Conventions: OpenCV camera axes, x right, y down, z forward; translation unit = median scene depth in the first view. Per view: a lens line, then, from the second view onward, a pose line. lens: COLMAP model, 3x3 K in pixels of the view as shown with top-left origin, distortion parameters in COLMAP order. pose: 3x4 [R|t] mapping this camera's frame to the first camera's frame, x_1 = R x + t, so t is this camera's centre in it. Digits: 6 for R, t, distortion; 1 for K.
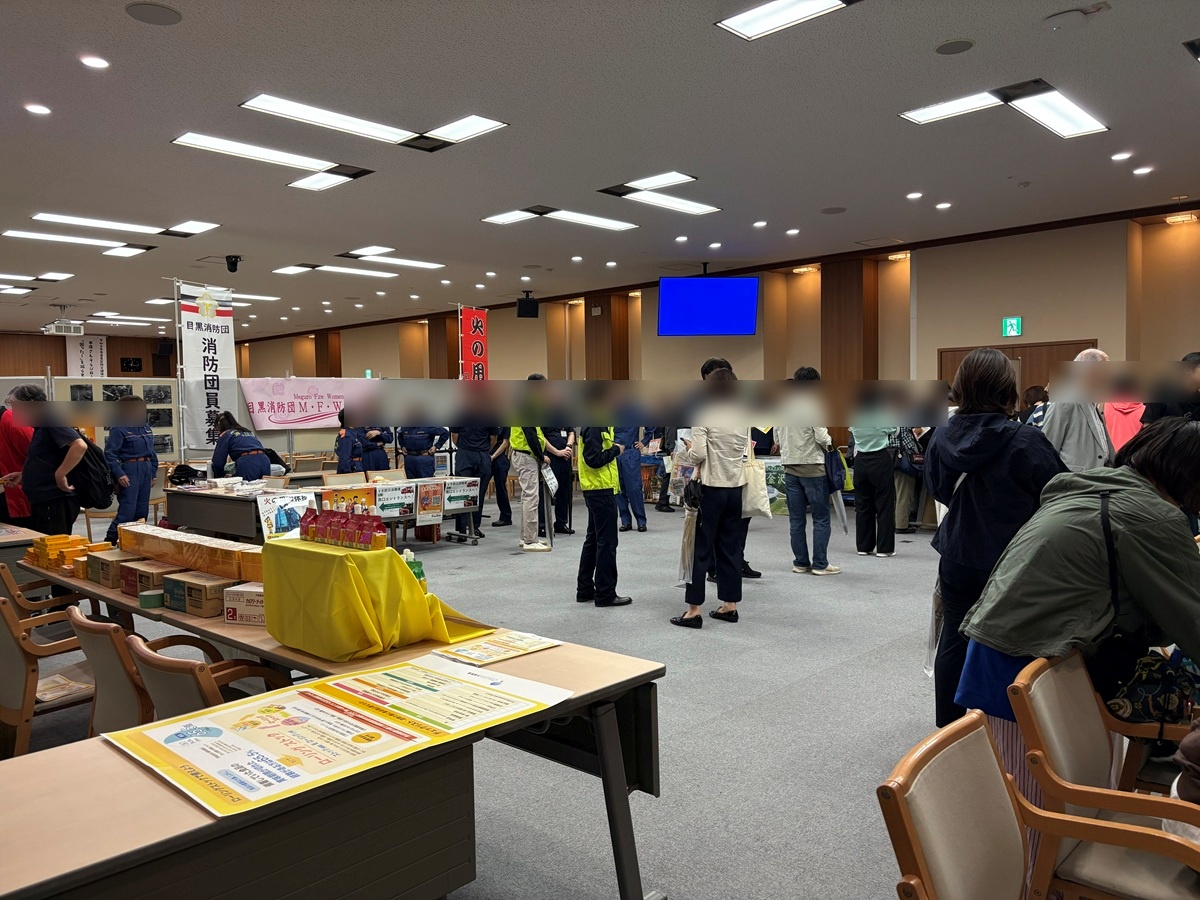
lens RADIAL K [[898.4, 0, 600.0], [0, 898.4, 450.0], [0, 0, 1]] dist [0.078486, -0.107467]
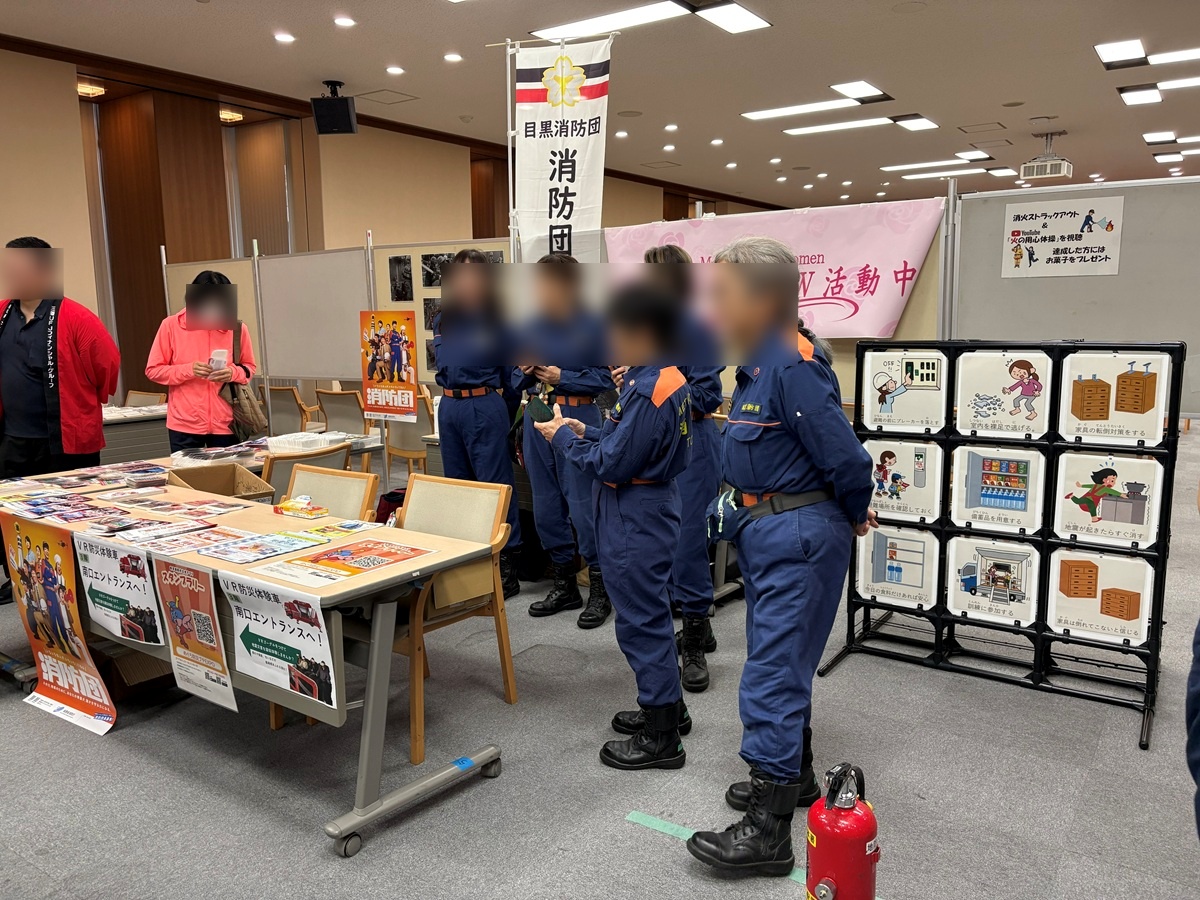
lens RADIAL K [[898.4, 0, 600.0], [0, 898.4, 450.0], [0, 0, 1]] dist [0.078486, -0.107467]
pose [[0.157261, 0.166047, -0.973497, 0.085405], [-0.039498, 0.986032, 0.161804, -0.040925], [0.986767, 0.013006, 0.161623, 0.928835]]
